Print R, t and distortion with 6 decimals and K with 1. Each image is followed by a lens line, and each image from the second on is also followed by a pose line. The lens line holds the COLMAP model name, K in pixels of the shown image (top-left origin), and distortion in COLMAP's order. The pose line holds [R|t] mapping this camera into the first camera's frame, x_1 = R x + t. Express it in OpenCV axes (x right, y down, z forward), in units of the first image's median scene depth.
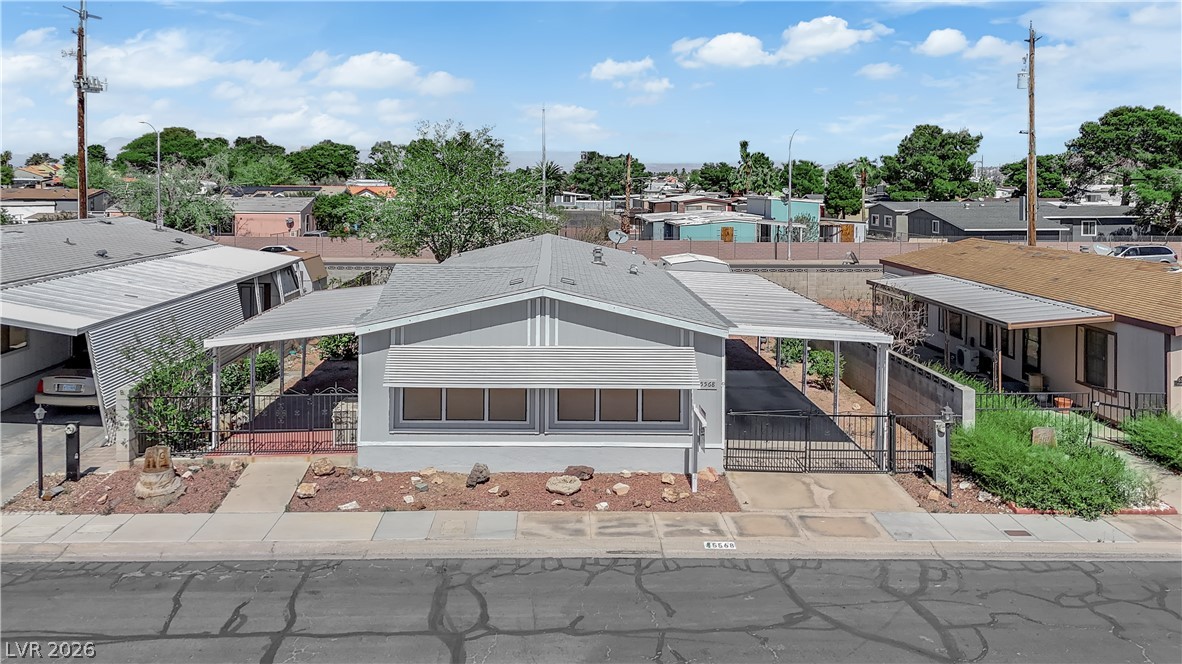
lens RADIAL K [[885.1, 0, 561.6], [0, 885.1, 216.3], [0, 0, 1]] dist [0.033812, -0.003495]
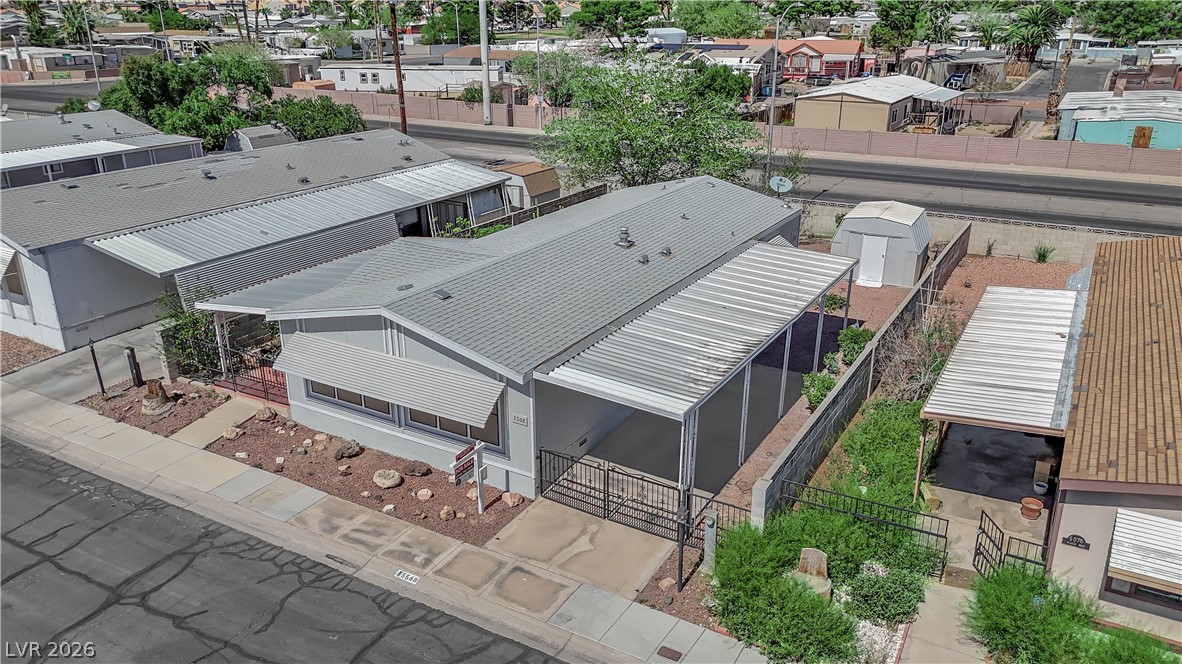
lens RADIAL K [[855.1, 0, 617.3], [0, 855.1, 334.6], [0, 0, 1]] dist [0.028588, -0.001538]
pose [[0.863713, 0.175446, -0.472460, 0.719545], [-0.013962, 0.945420, 0.325555, -0.231226], [0.503790, -0.274590, 0.819021, 0.270404]]
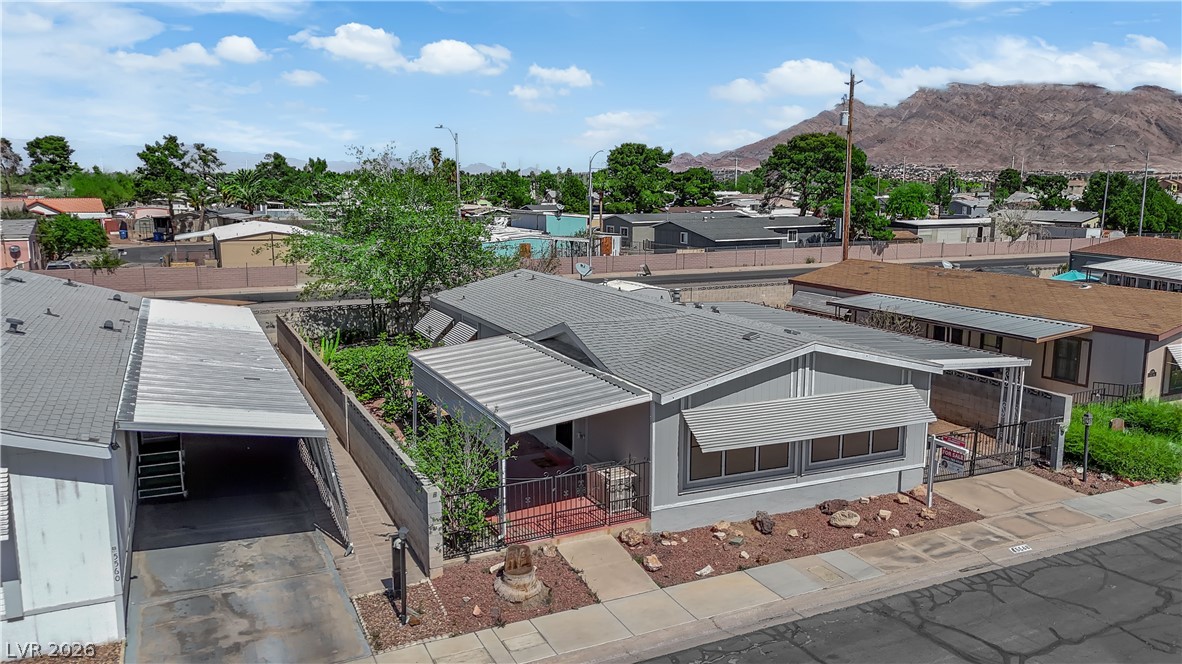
lens RADIAL K [[865.3, 0, 591.0], [0, 865.3, 332.0], [0, 0, 1]] dist [0.061791, -0.046676]
pose [[0.908264, -0.068766, 0.412708, -0.682609], [0.015281, 0.991195, 0.131524, -0.073233], [-0.418119, -0.113152, 0.901318, 0.166827]]
